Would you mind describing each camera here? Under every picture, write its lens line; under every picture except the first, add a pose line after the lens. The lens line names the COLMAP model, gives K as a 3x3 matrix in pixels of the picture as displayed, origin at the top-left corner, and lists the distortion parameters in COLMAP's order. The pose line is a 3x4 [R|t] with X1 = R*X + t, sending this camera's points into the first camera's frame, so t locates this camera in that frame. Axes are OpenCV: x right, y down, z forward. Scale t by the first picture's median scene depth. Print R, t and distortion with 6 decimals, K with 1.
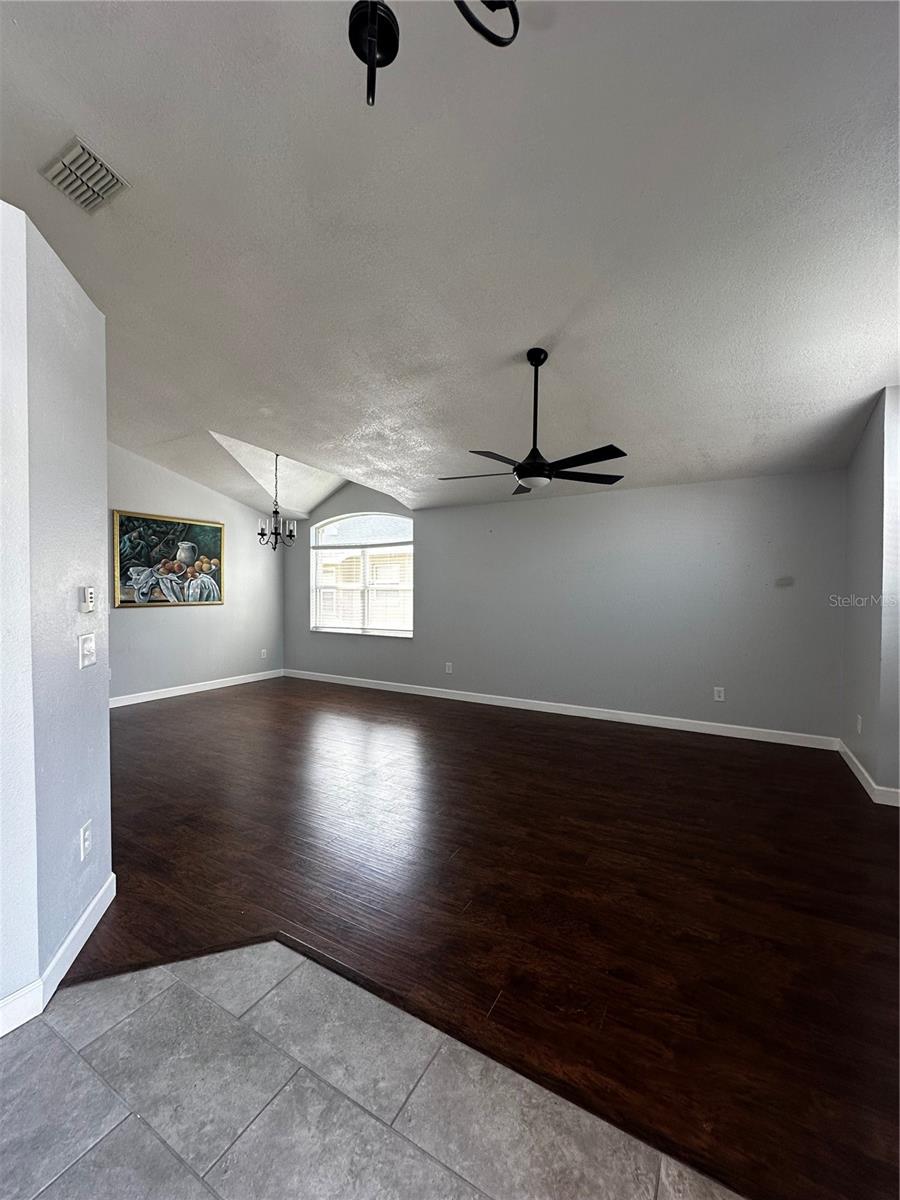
lens RADIAL K [[480.1, 0, 450.1], [0, 480.1, 600.9], [0, 0, 1]] dist [-0.003380, 0.000566]
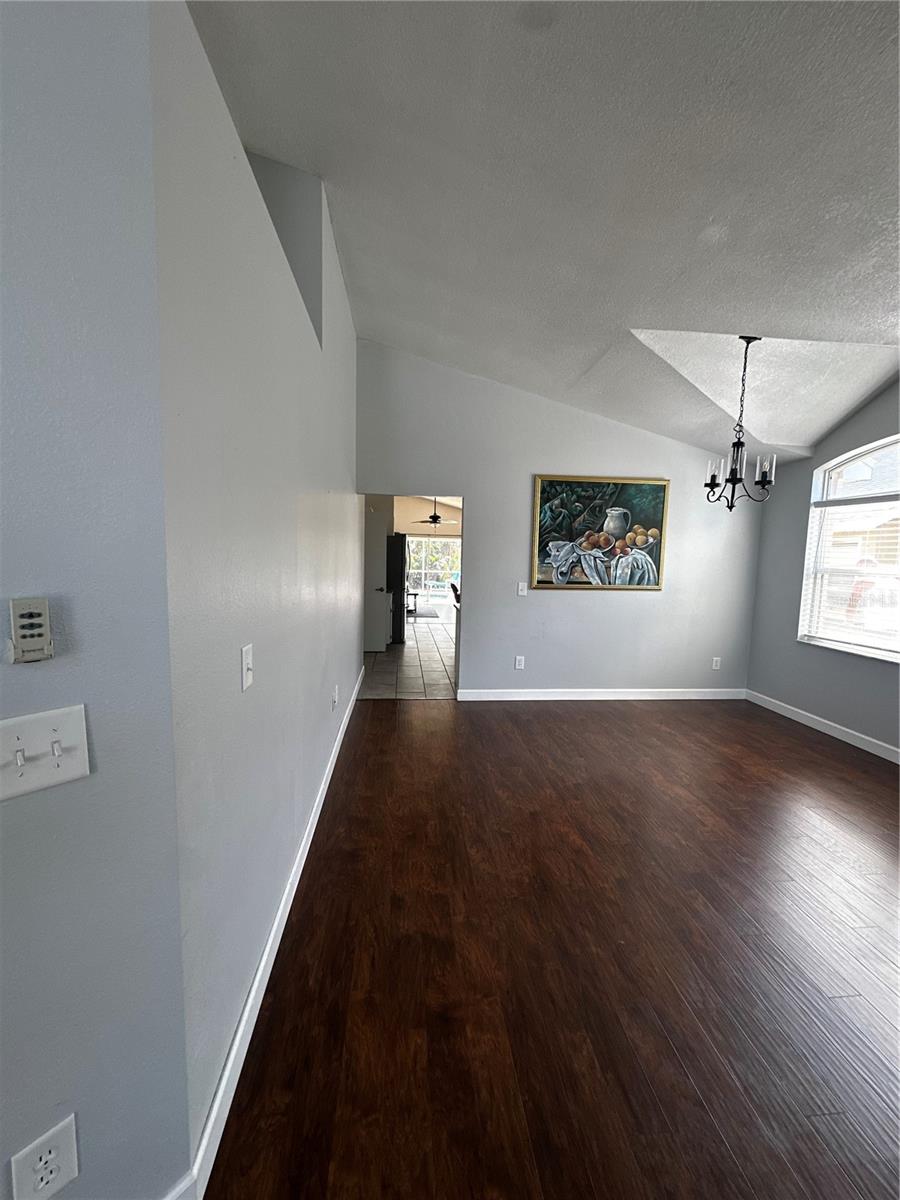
lens RADIAL K [[480.1, 0, 450.1], [0, 480.1, 600.9], [0, 0, 1]] dist [-0.003380, 0.000566]
pose [[0.586795, 0.085449, -0.805215, -0.079665], [-0.039665, 0.996256, 0.076817, -0.024285], [0.808764, -0.013137, 0.587987, 0.360763]]
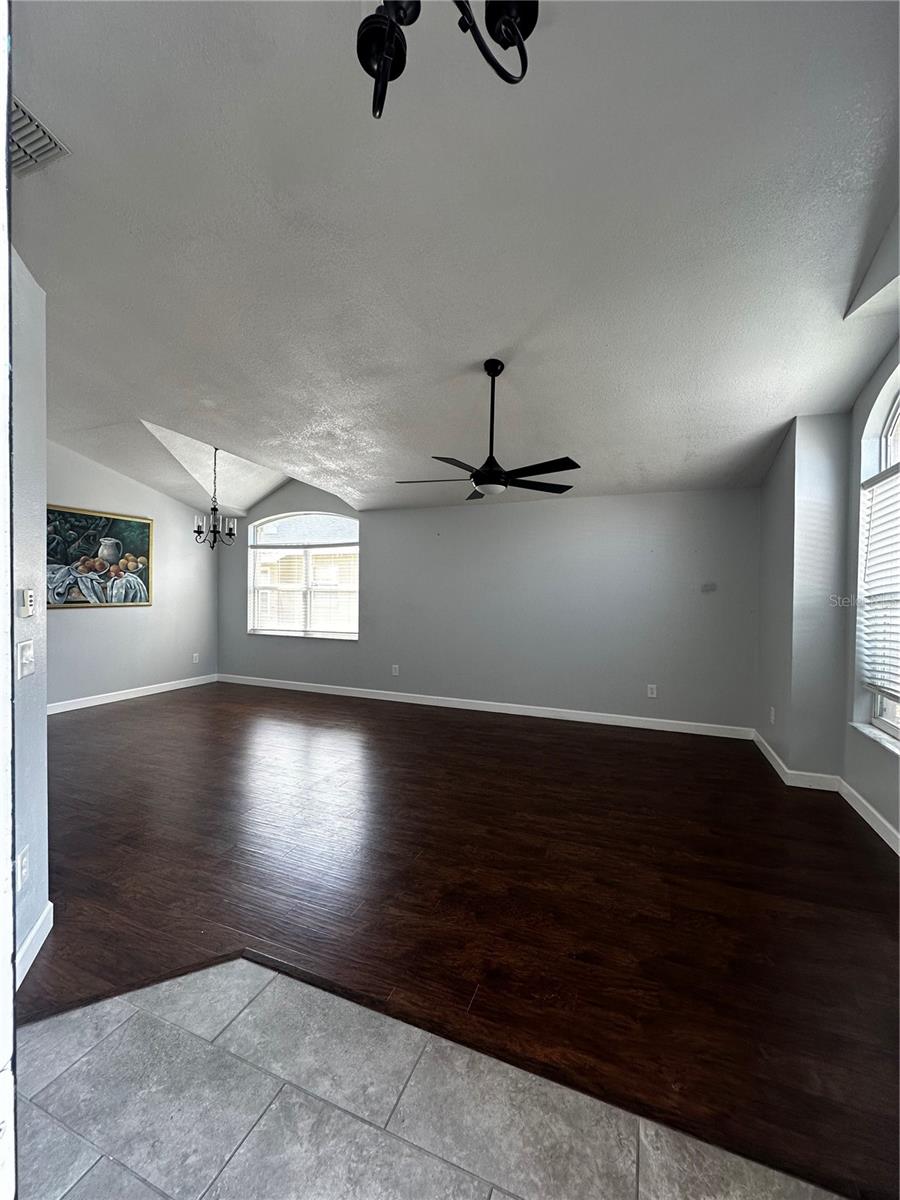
lens RADIAL K [[480.1, 0, 450.1], [0, 480.1, 600.9], [0, 0, 1]] dist [-0.003380, 0.000566]
pose [[0.990487, 0.004525, 0.137531, -0.030029], [-0.004260, 0.999988, -0.002221, -0.002946], [-0.137539, 0.001614, 0.990495, -0.004284]]
